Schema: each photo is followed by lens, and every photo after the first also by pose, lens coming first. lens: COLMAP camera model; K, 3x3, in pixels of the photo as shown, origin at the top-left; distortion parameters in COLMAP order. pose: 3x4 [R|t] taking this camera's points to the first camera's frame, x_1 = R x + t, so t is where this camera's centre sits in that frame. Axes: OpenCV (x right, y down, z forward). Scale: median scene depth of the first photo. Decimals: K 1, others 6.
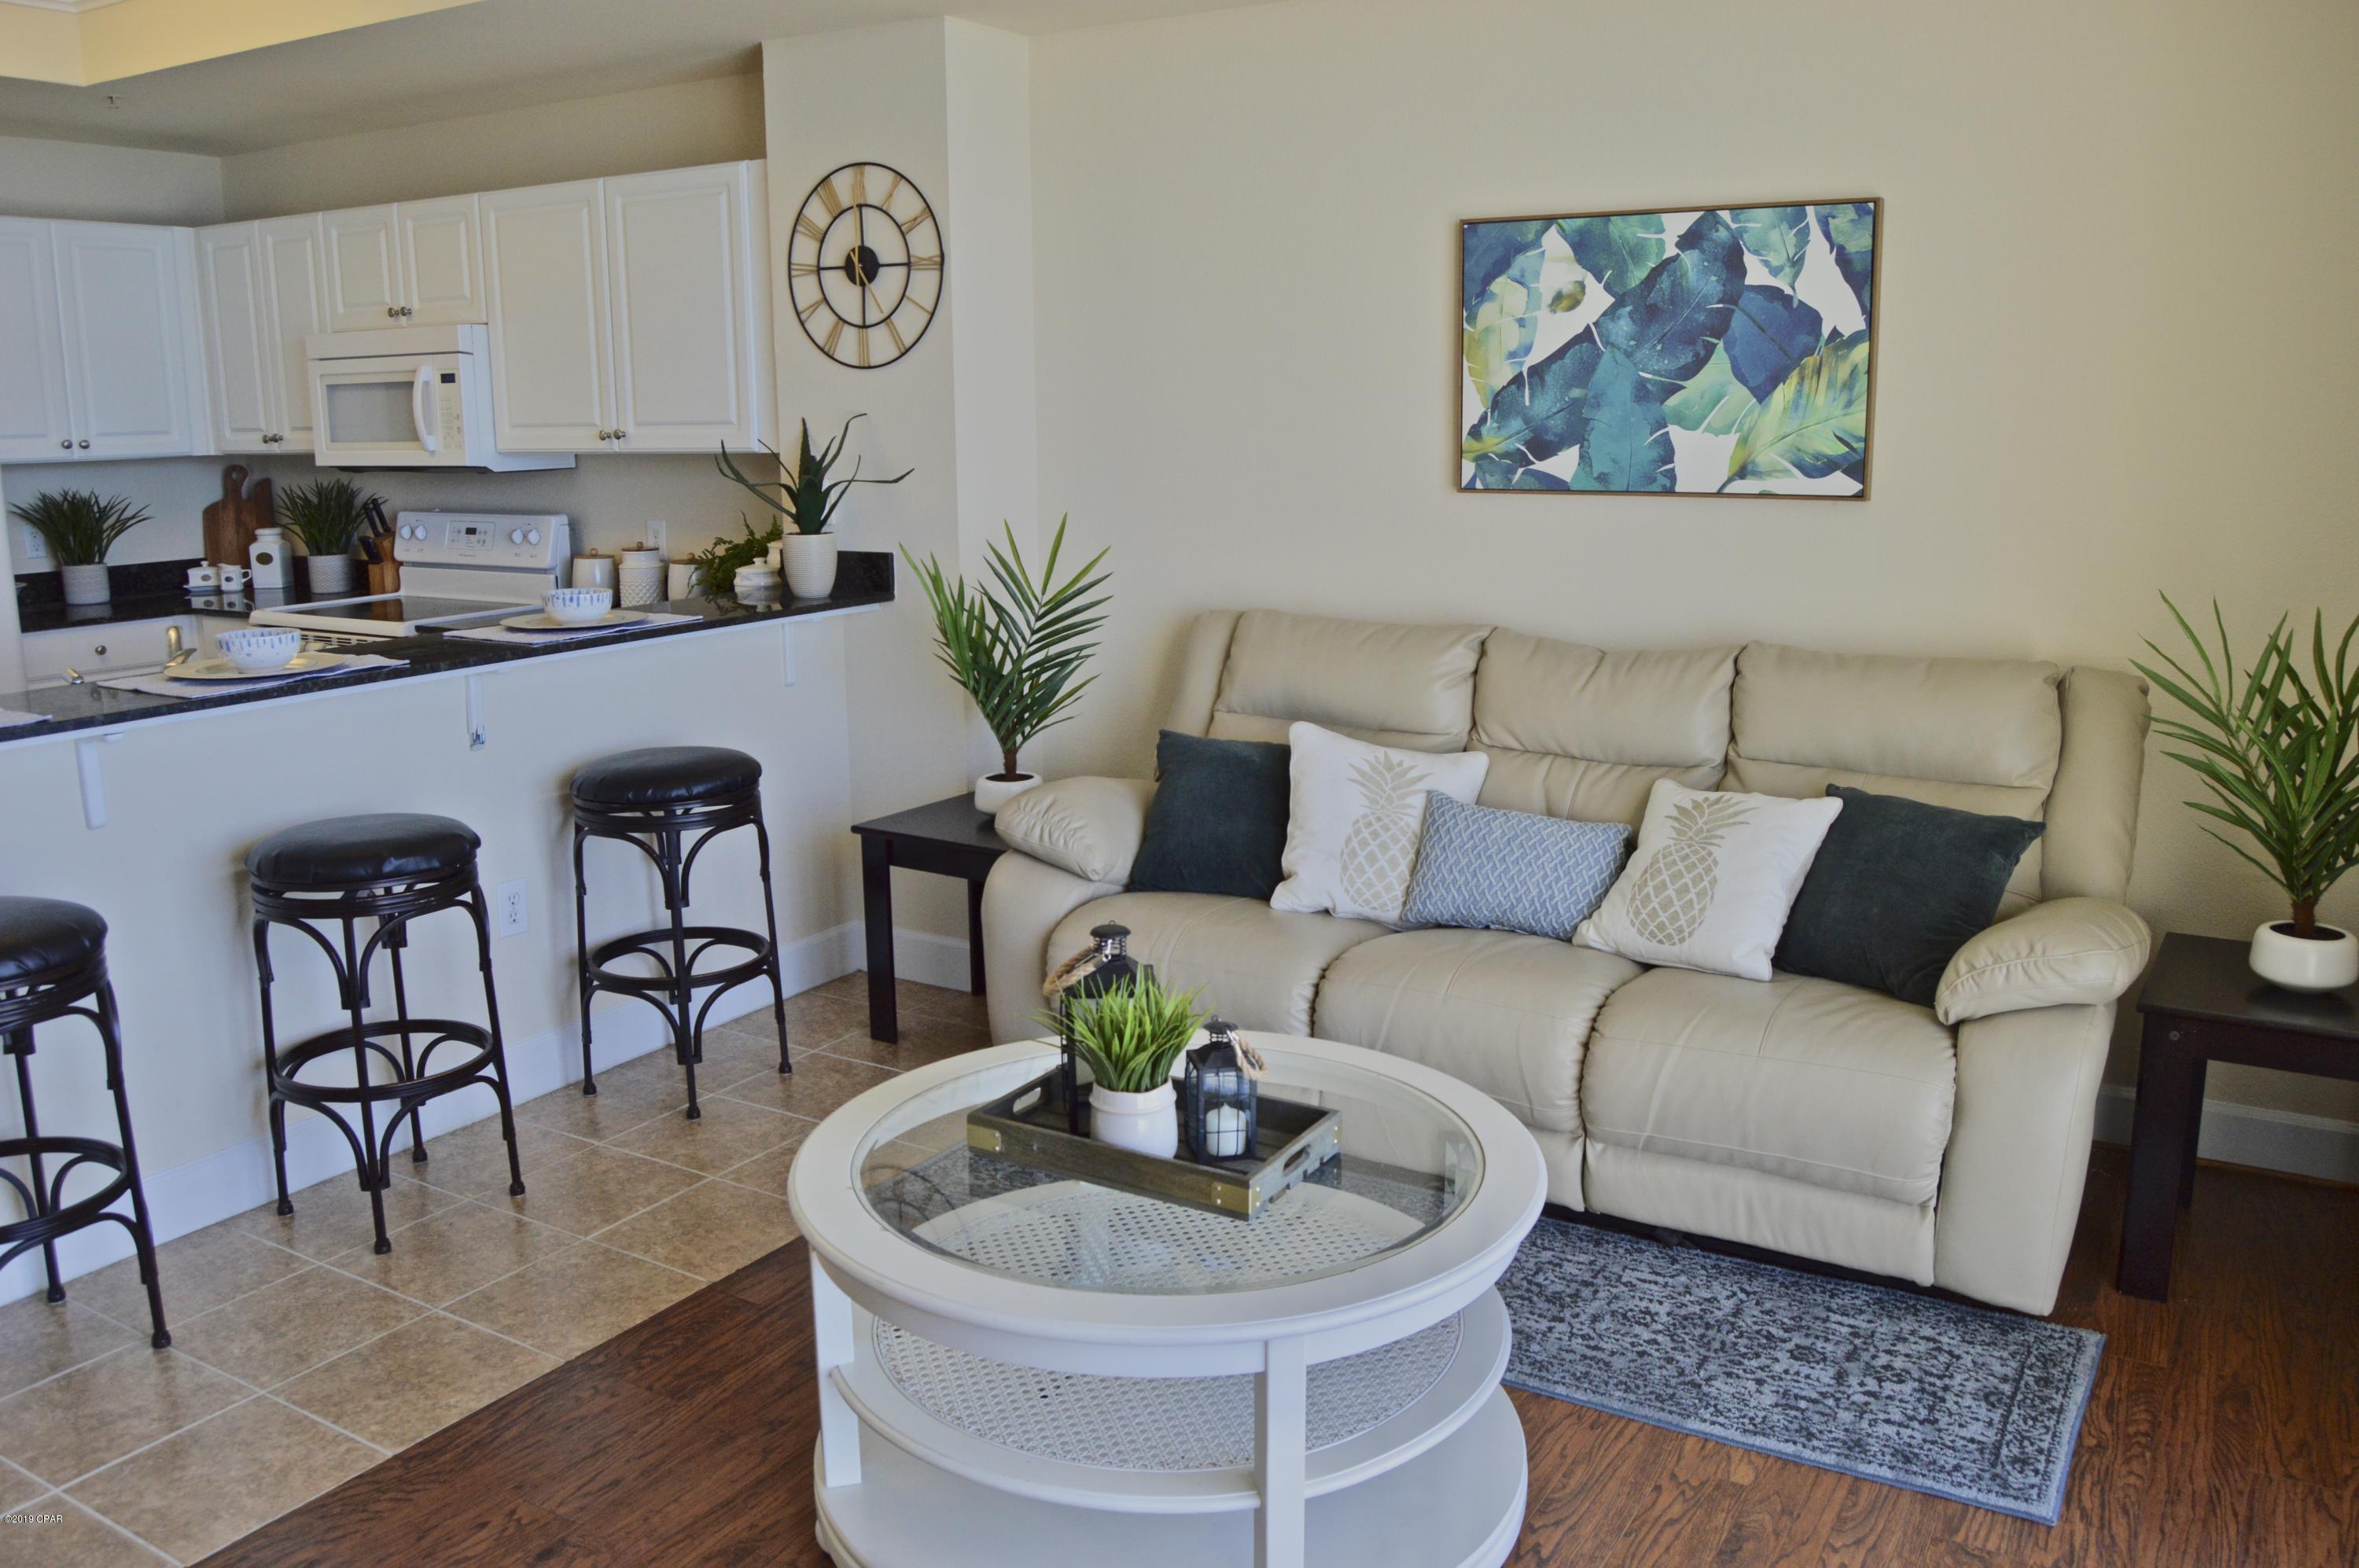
lens RADIAL K [[1859.1, 0, 1179.5], [0, 1859.1, 784.0], [0, 0, 1]] dist [-0.100633, 0.045172]
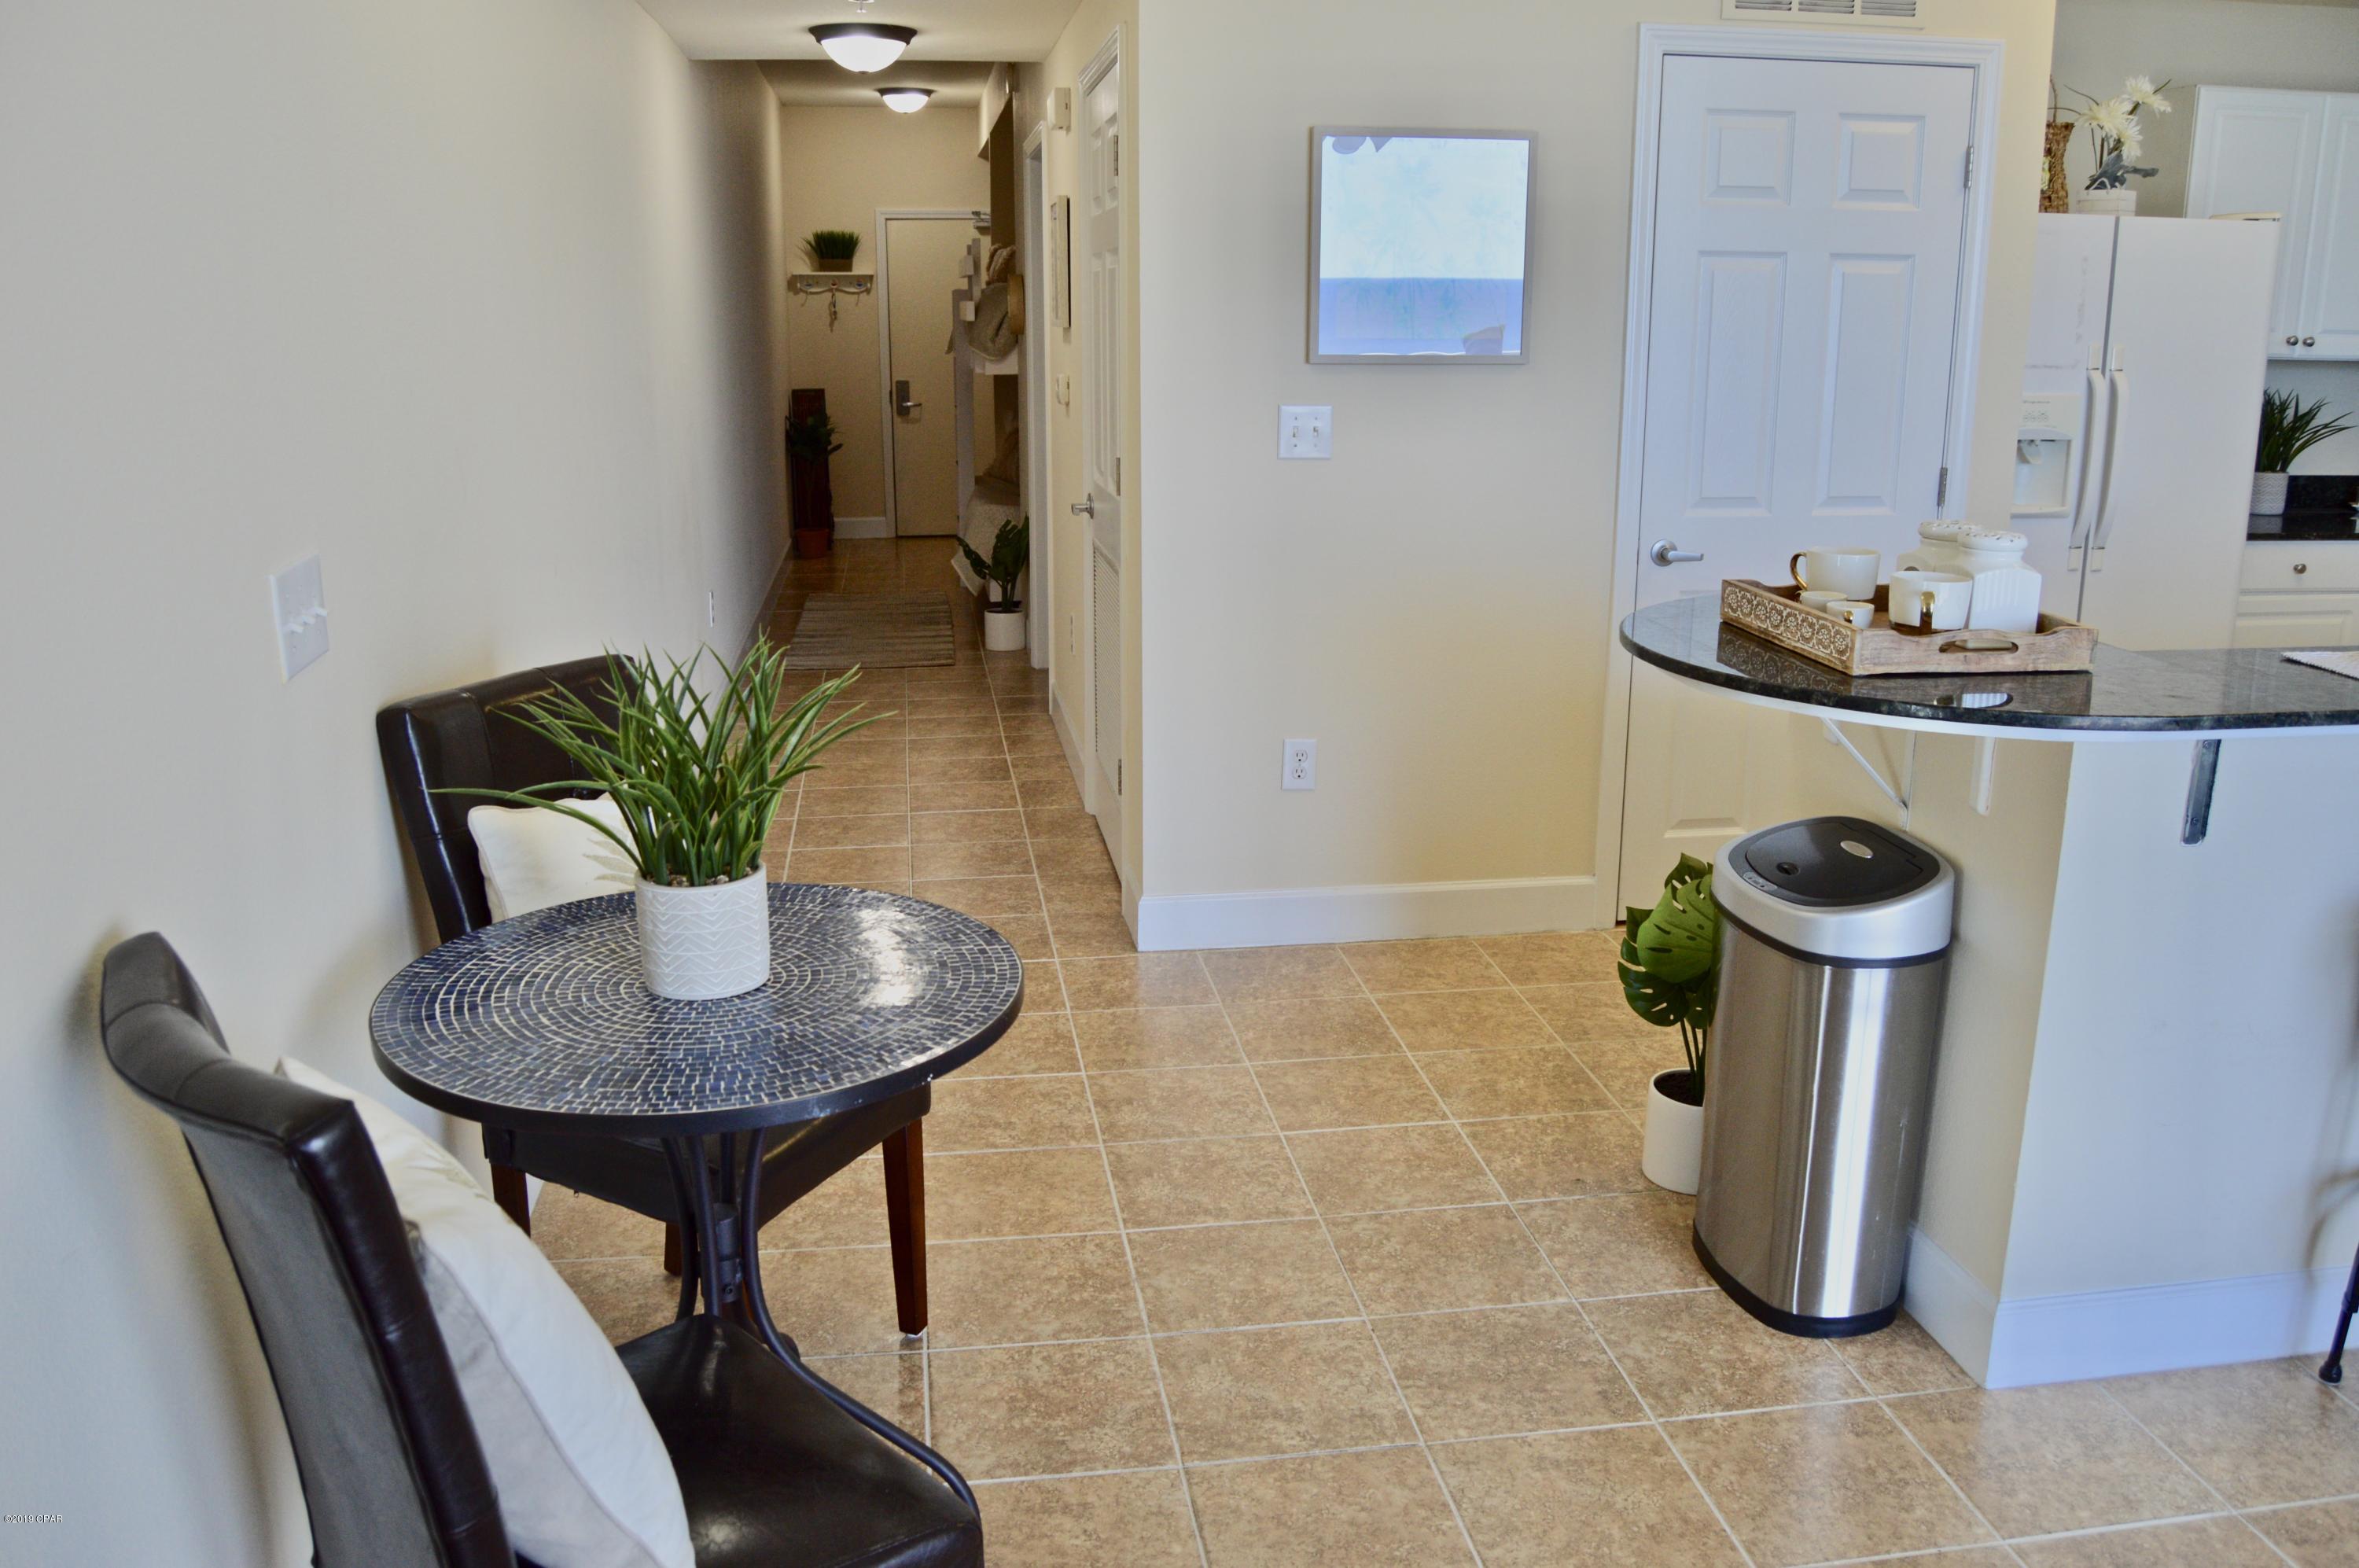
lens RADIAL K [[1859.1, 0, 1179.5], [0, 1859.1, 784.0], [0, 0, 1]] dist [-0.100633, 0.045172]
pose [[0.634355, 0.200461, -0.746598, -0.362387], [-0.161160, 0.978866, 0.125894, 0.015391], [0.756056, 0.040461, 0.653255, -0.040609]]
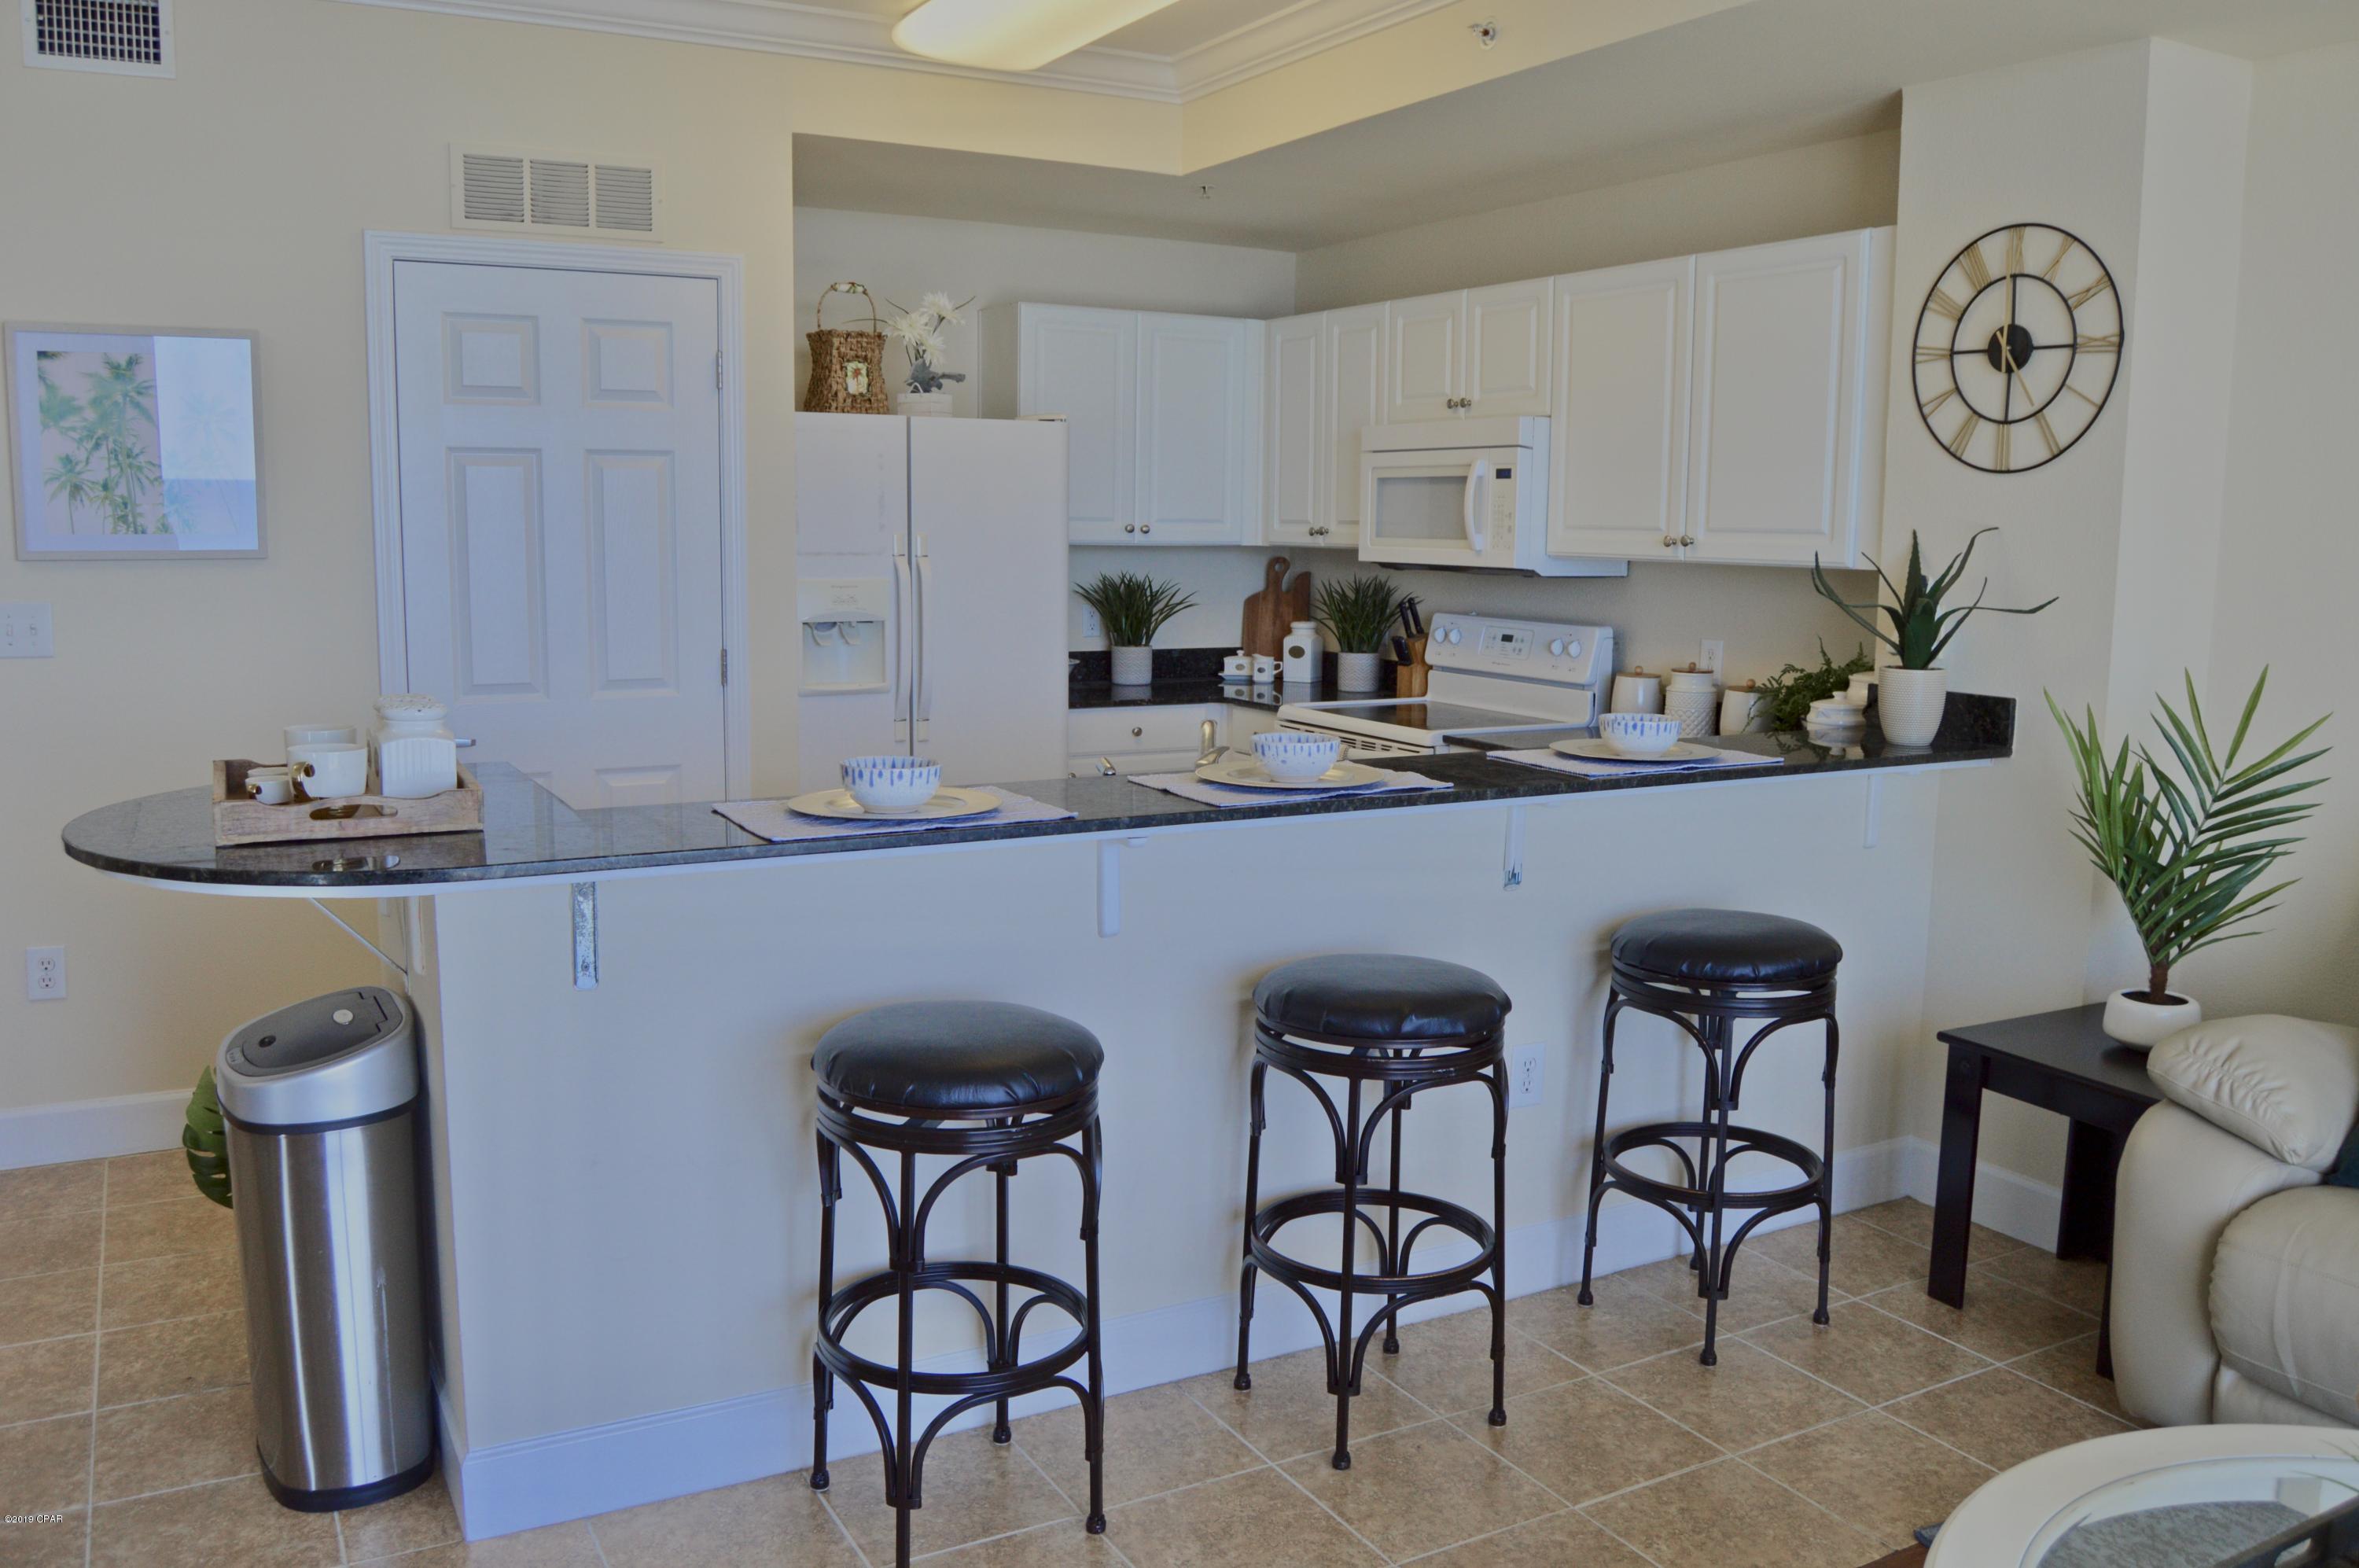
lens RADIAL K [[1859.1, 0, 1179.5], [0, 1859.1, 784.0], [0, 0, 1]] dist [-0.100633, 0.045172]
pose [[0.866679, 0.089703, -0.490734, -0.089183], [-0.120386, 0.992235, -0.031239, -0.021369], [0.484122, 0.086152, 0.870749, 0.148859]]
